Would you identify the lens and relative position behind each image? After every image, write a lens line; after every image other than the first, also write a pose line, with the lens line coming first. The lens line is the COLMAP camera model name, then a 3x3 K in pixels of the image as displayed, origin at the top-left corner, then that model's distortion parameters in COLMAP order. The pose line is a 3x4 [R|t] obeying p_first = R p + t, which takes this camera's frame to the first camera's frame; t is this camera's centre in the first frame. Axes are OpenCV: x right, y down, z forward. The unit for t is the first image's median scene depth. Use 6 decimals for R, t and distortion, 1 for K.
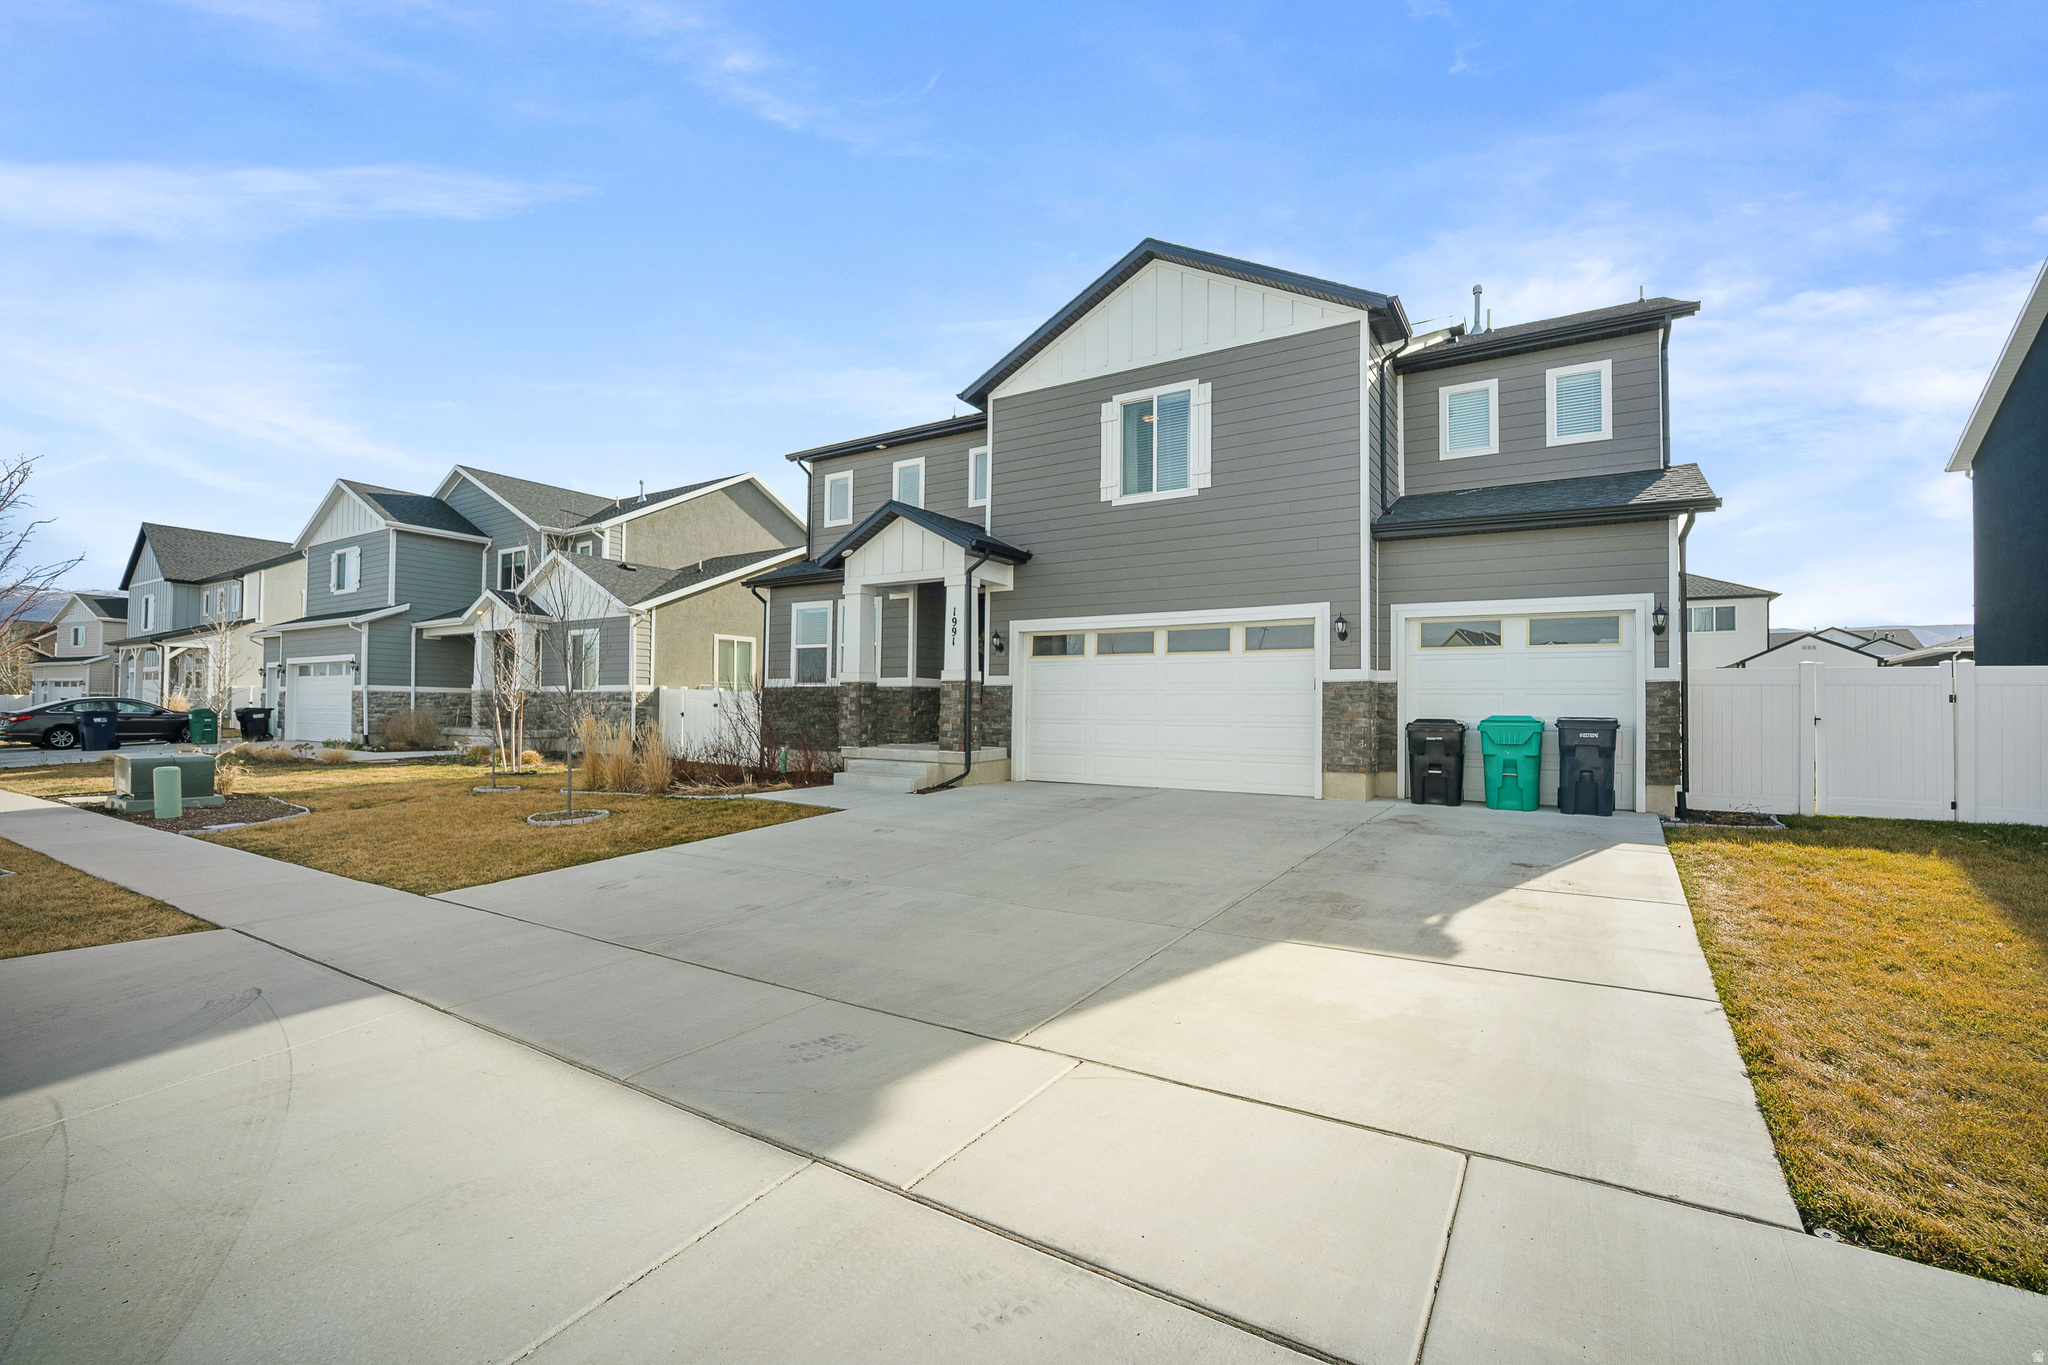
lens RADIAL K [[897.7, 0, 976.5], [0, 897.7, 695.1], [0, 0, 1]] dist [-0.020457, 0.009860]
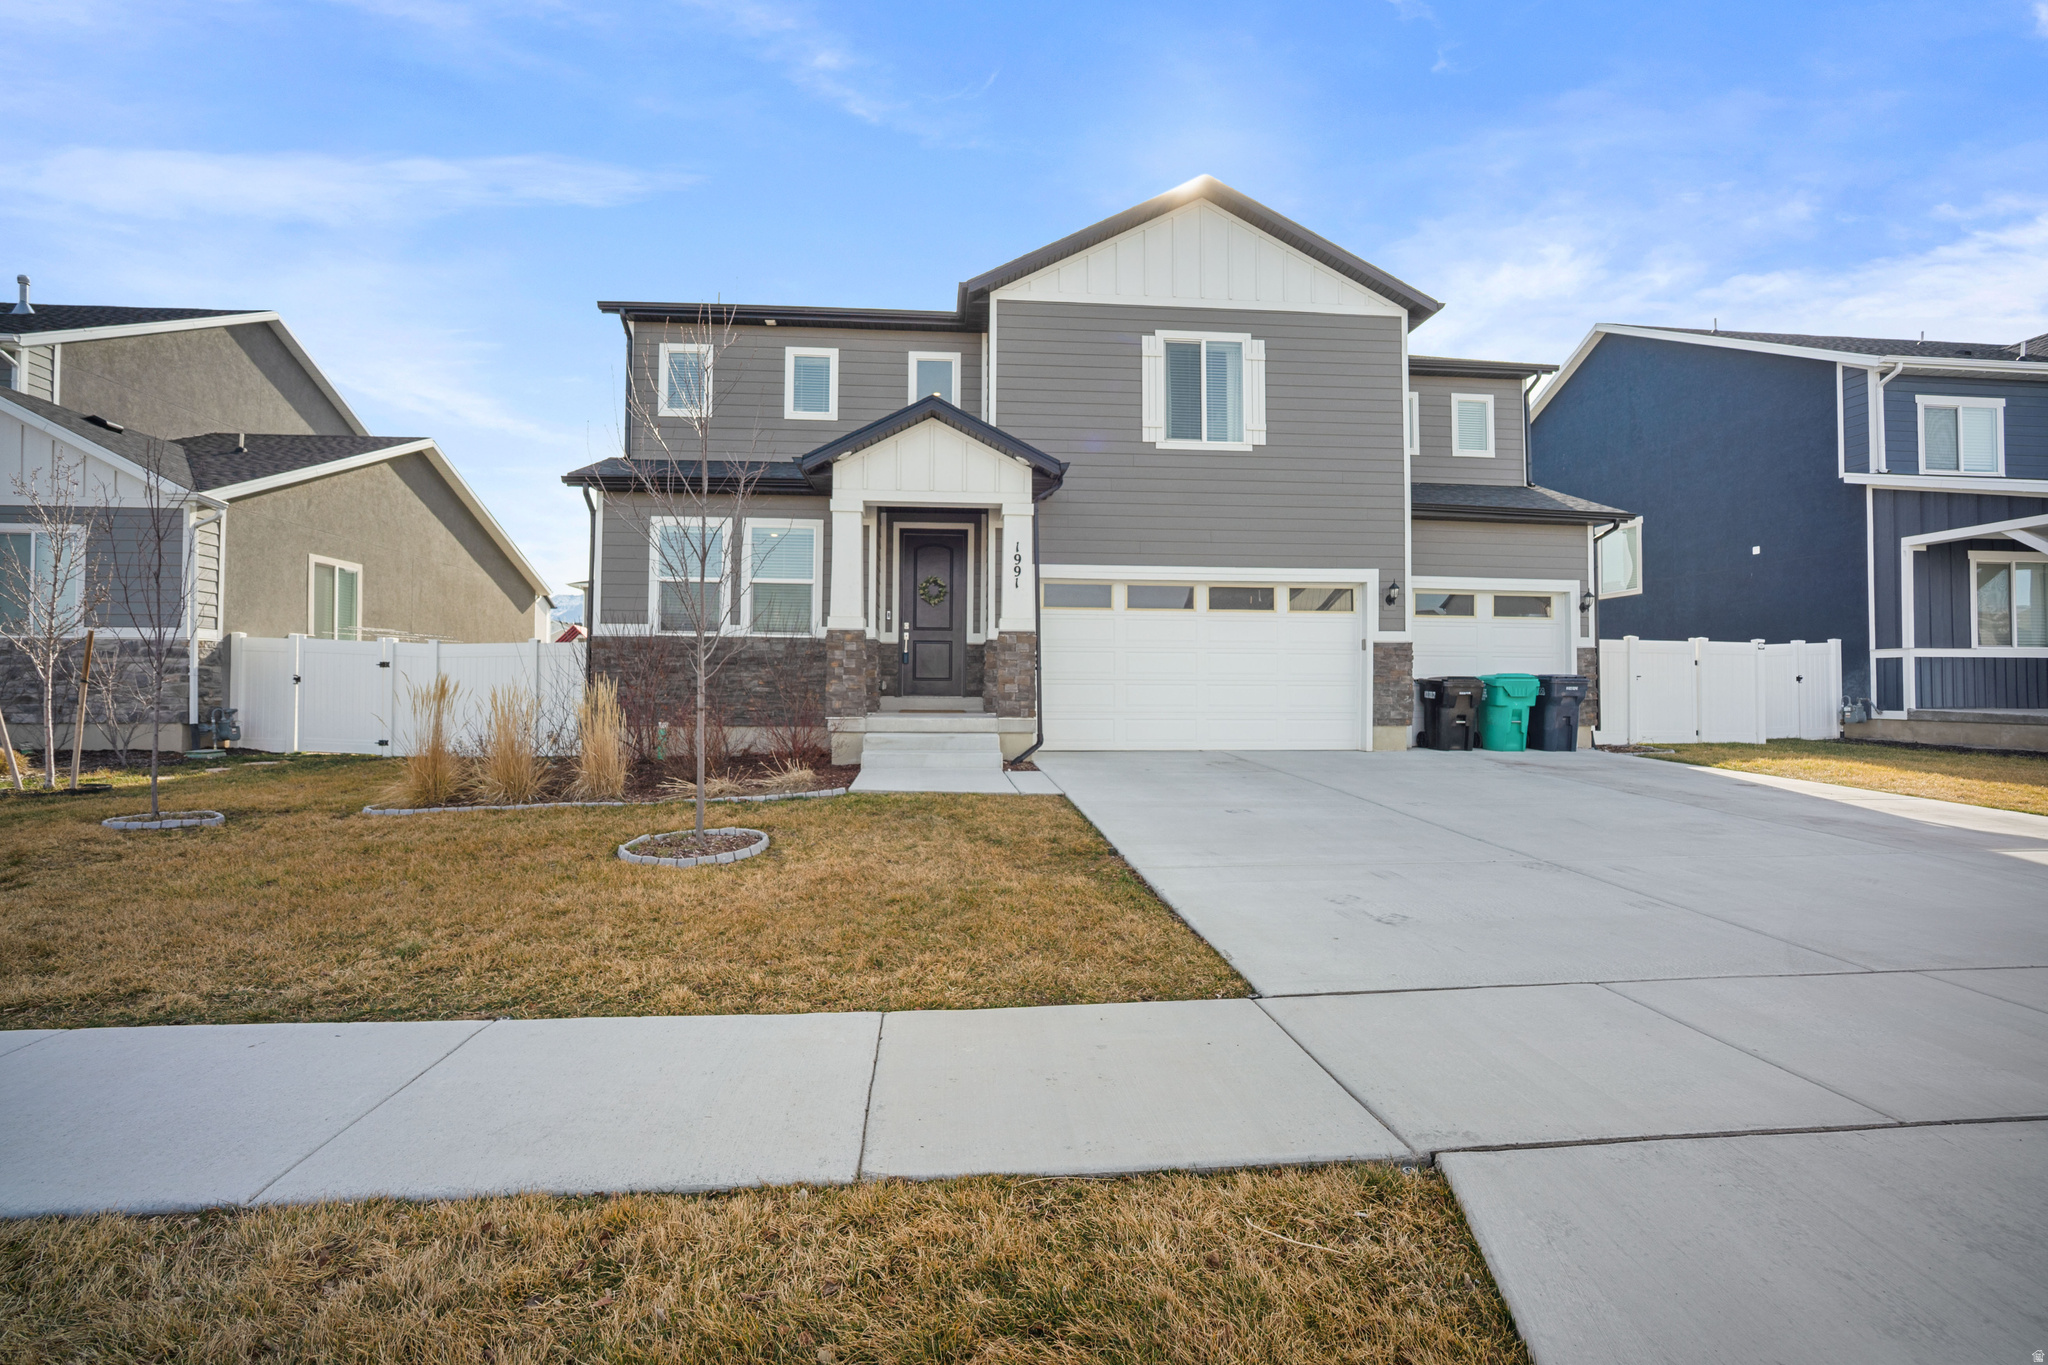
lens RADIAL K [[914.6, 0, 1008.8], [0, 914.6, 670.6], [0, 0, 1]] dist [-0.022009, 0.010371]
pose [[0.786213, 0.008111, 0.617902, -0.584078], [-0.008314, 0.999962, -0.002547, 0.023335], [-0.617899, -0.003135, 0.786251, 0.375561]]
